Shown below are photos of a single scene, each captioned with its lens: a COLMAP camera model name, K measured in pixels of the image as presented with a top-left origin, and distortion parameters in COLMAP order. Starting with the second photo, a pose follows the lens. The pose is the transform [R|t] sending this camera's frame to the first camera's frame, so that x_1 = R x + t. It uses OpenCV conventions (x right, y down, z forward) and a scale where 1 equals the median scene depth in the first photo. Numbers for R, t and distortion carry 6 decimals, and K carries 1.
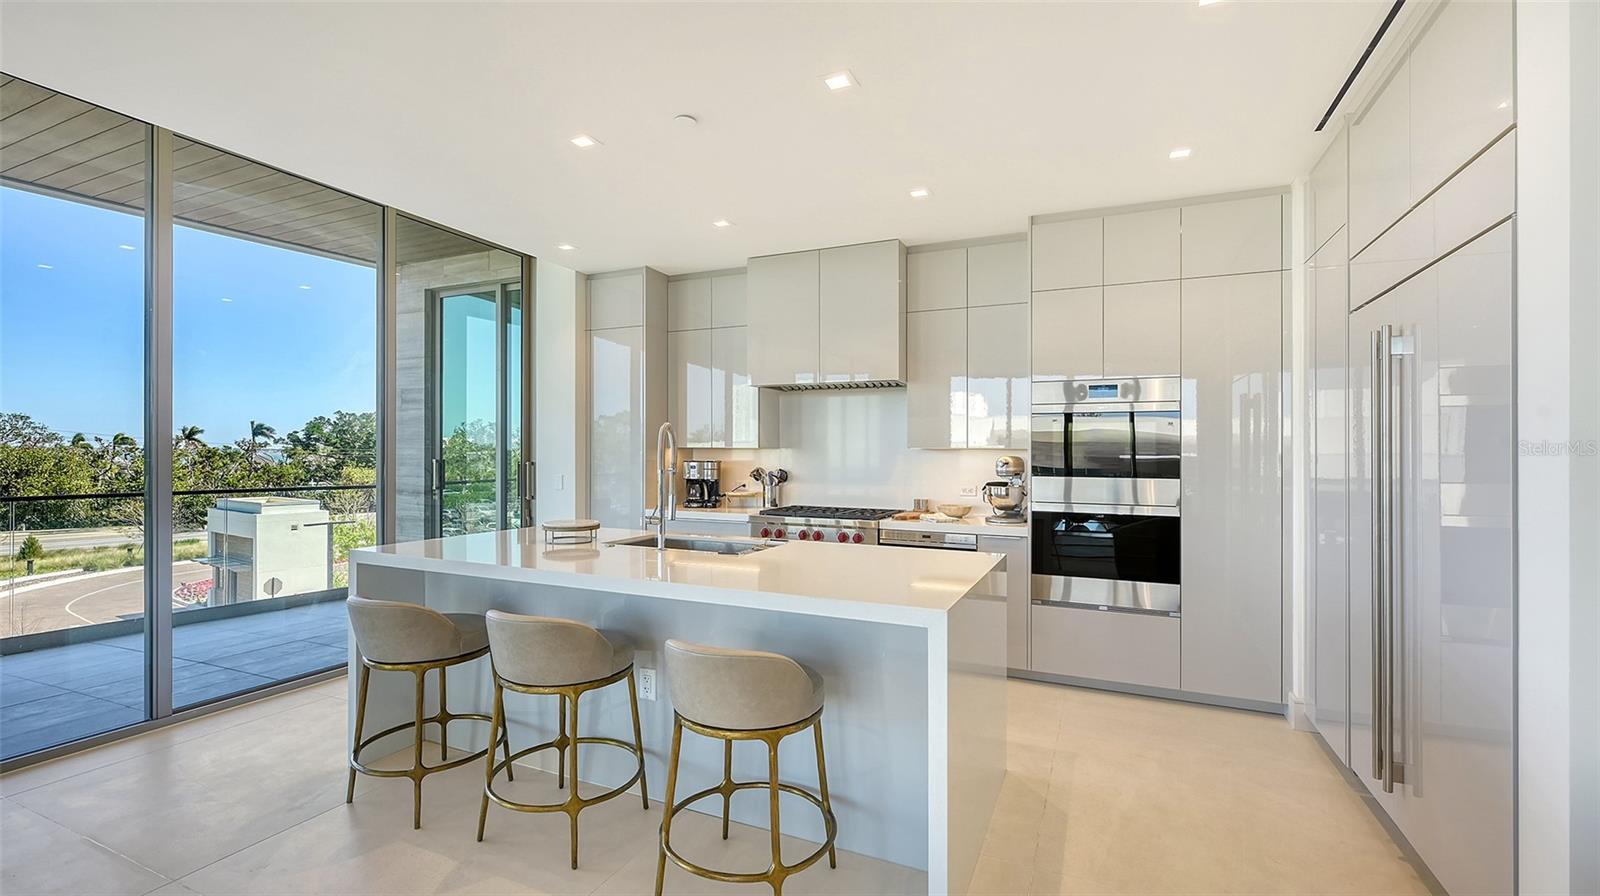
lens RADIAL K [[671.7, 0, 805.3], [0, 671.7, 452.4], [0, 0, 1]] dist [-0.009838, -0.000109]
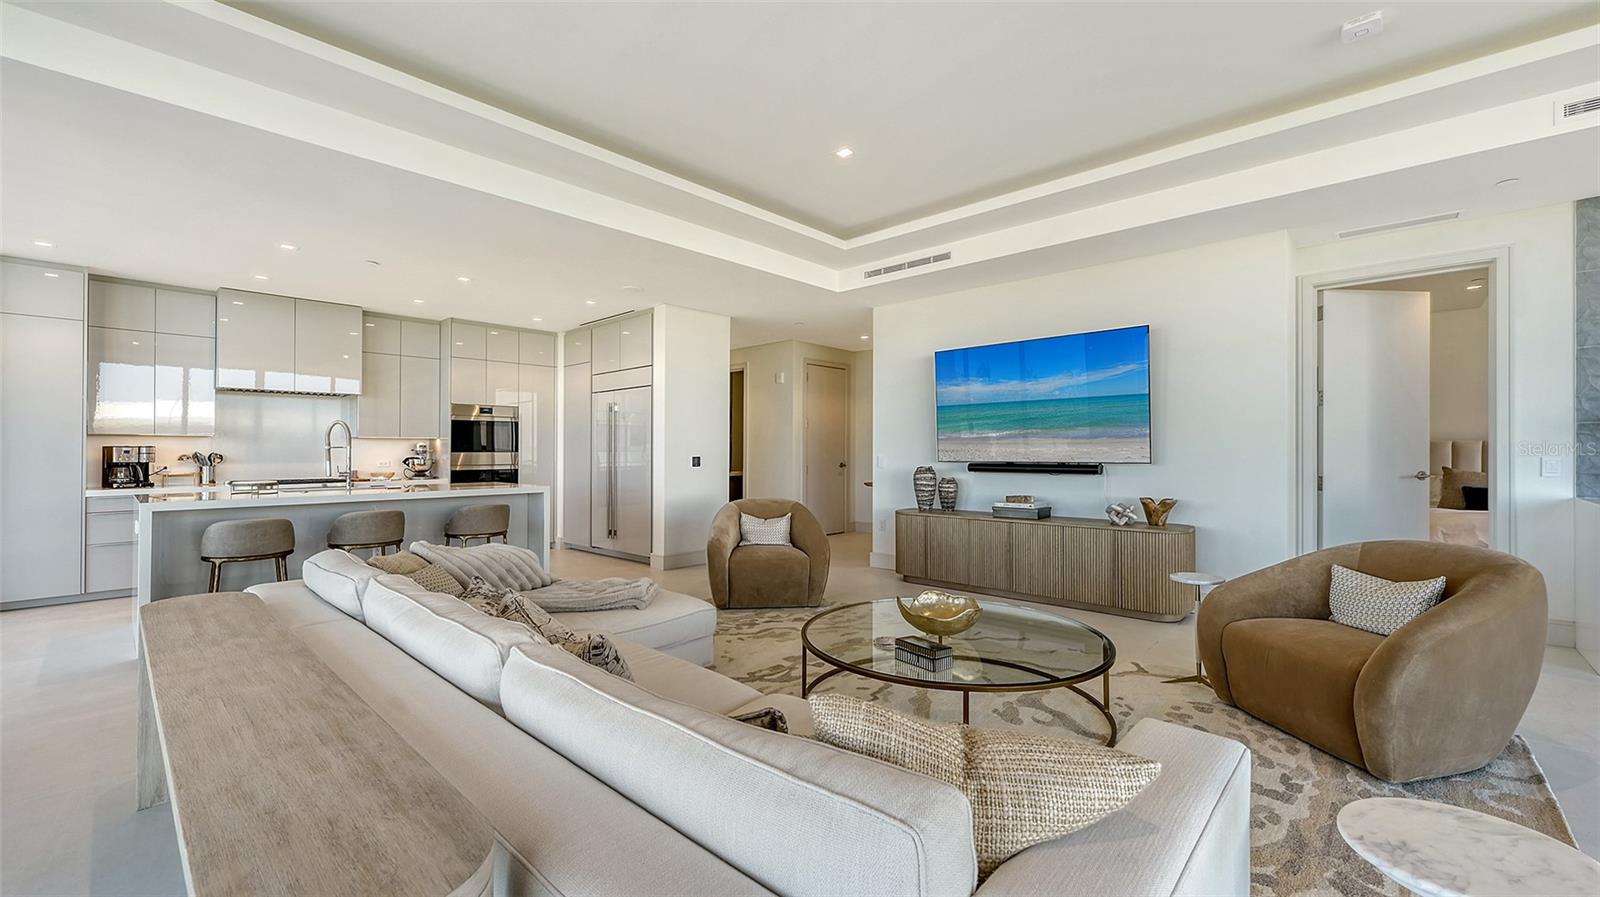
lens RADIAL K [[645.1, 0, 800.0], [0, 645.1, 448.5], [0, 0, 1]] dist [0.000589, 0.000277]
pose [[0.309565, -0.010045, 0.950825, -0.983185], [0.001429, 0.999948, 0.010098, 0.006101], [-0.950877, -0.001768, 0.309563, -0.466094]]
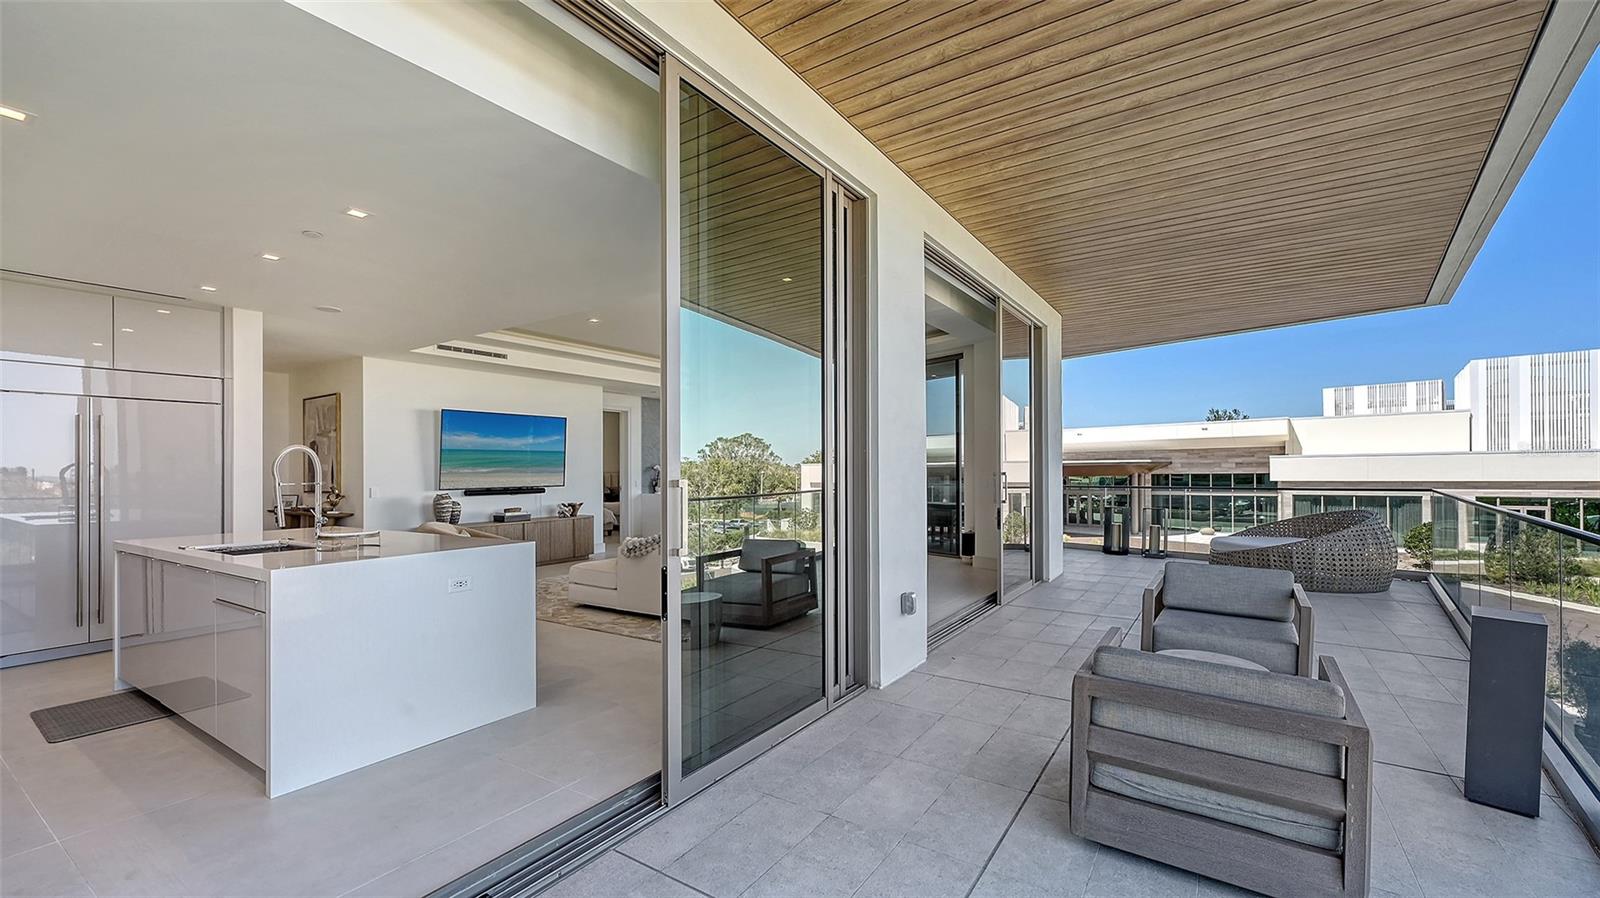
lens RADIAL K [[645.1, 0, 800.0], [0, 645.1, 449.0], [0, 0, 1]] dist [0.000589, 0.000277]
pose [[-0.986932, 0.006194, 0.161019, -0.924318], [0.000337, 0.999338, -0.036372, -0.002393], [-0.161138, -0.035843, -0.986281, 1.470975]]
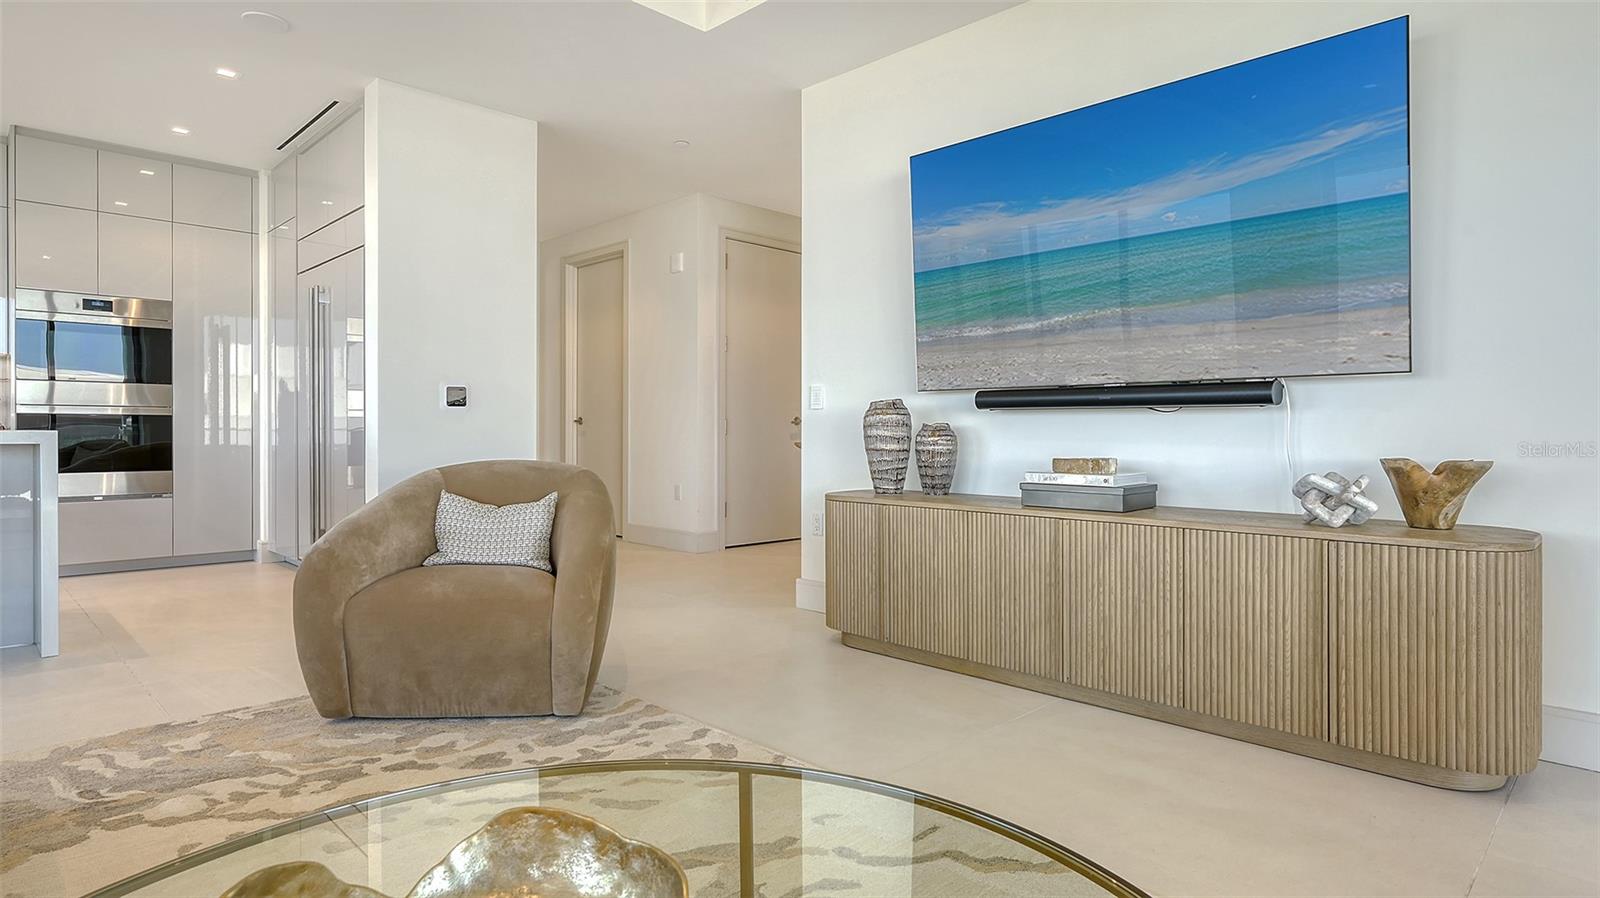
lens RADIAL K [[859.4, 0, 794.1], [0, 859.4, 422.1], [0, 0, 1]] dist [0.004753, 0.000386]
pose [[0.356588, -0.003810, 0.934254, -0.416631], [-0.003224, 0.999981, 0.005309, 0.078974], [-0.934256, -0.004906, 0.356569, -0.515614]]
